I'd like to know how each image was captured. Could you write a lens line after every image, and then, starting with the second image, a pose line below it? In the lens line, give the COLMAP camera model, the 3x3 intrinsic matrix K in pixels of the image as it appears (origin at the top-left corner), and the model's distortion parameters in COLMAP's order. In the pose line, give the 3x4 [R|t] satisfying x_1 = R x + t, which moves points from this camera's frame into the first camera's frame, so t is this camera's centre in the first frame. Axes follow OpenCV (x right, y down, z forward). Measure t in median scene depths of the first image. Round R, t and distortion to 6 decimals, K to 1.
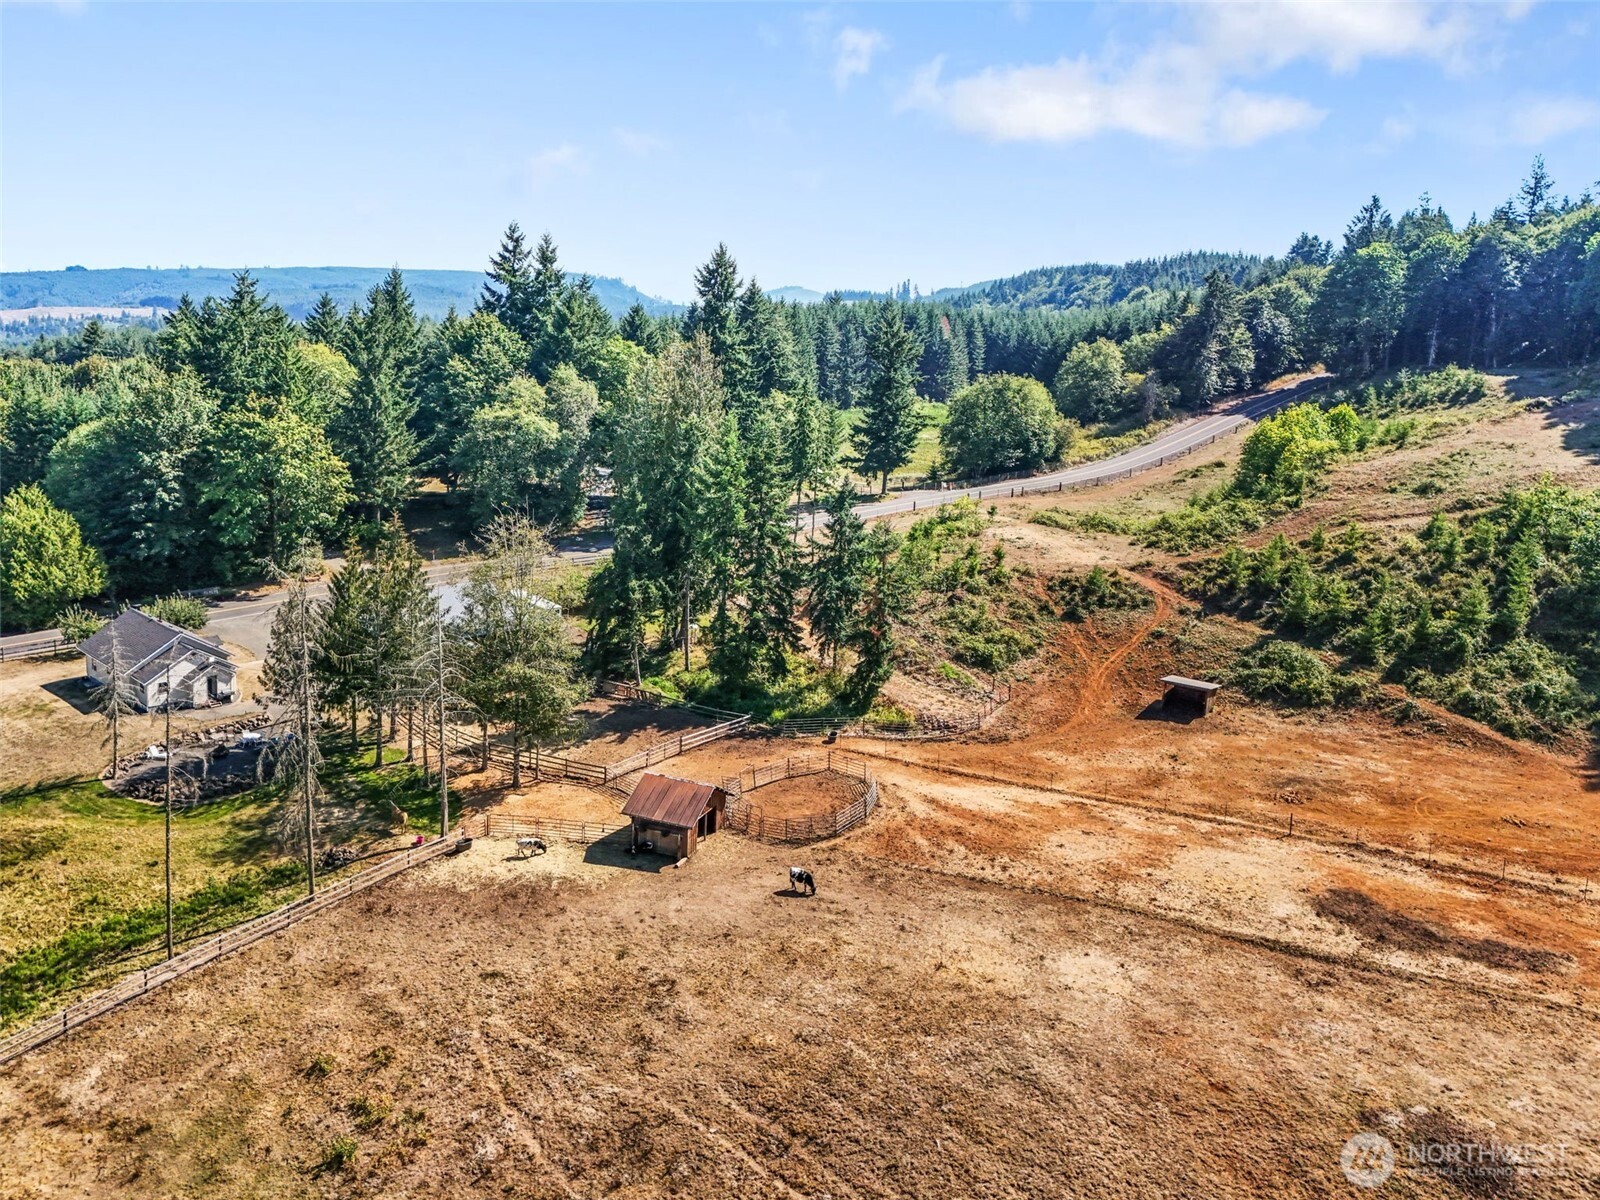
lens RADIAL K [[1194.7, 0, 750.9], [0, 1194.7, 601.1], [0, 0, 1]] dist [0.048476, -0.000623]
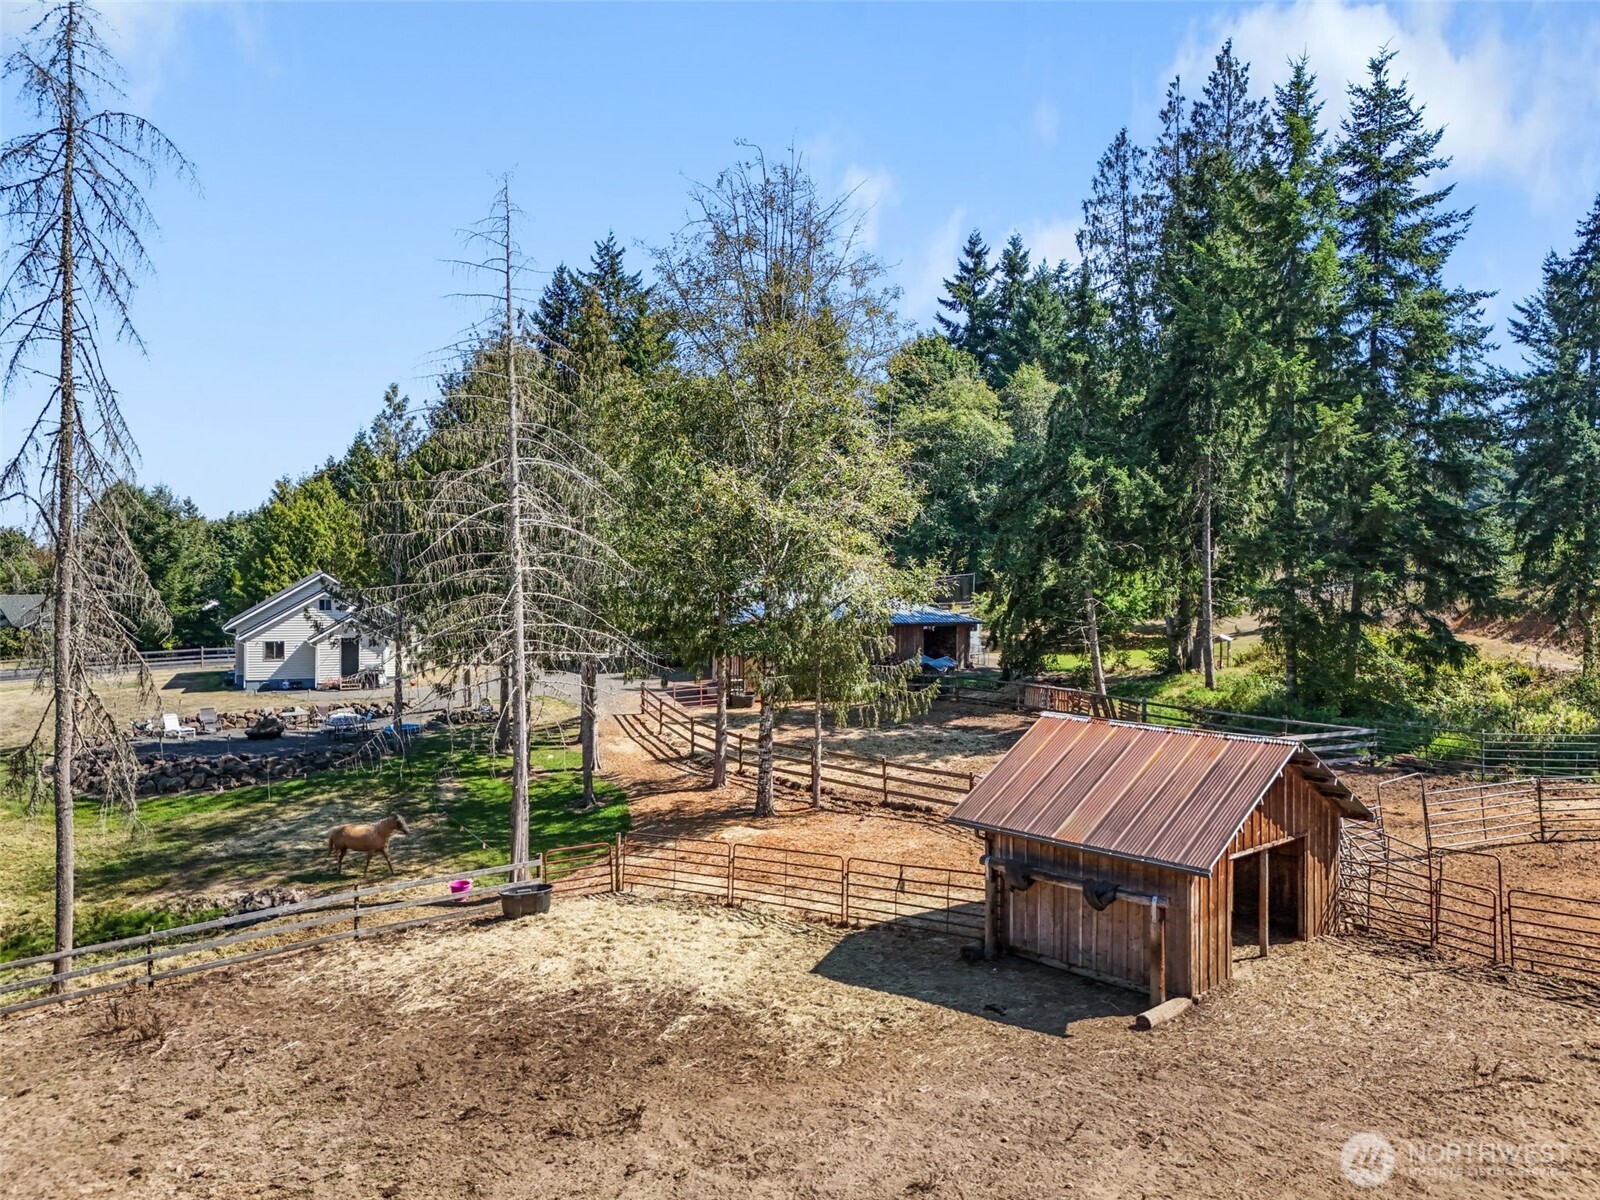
lens RADIAL K [[1194.7, 0, 750.9], [0, 1194.7, 601.1], [0, 0, 1]] dist [0.048476, -0.000623]
pose [[0.910237, -0.027789, -0.413154, -0.020773], [-0.051009, 0.982622, -0.178472, 0.127407], [0.410934, 0.183526, 0.893001, 0.501957]]
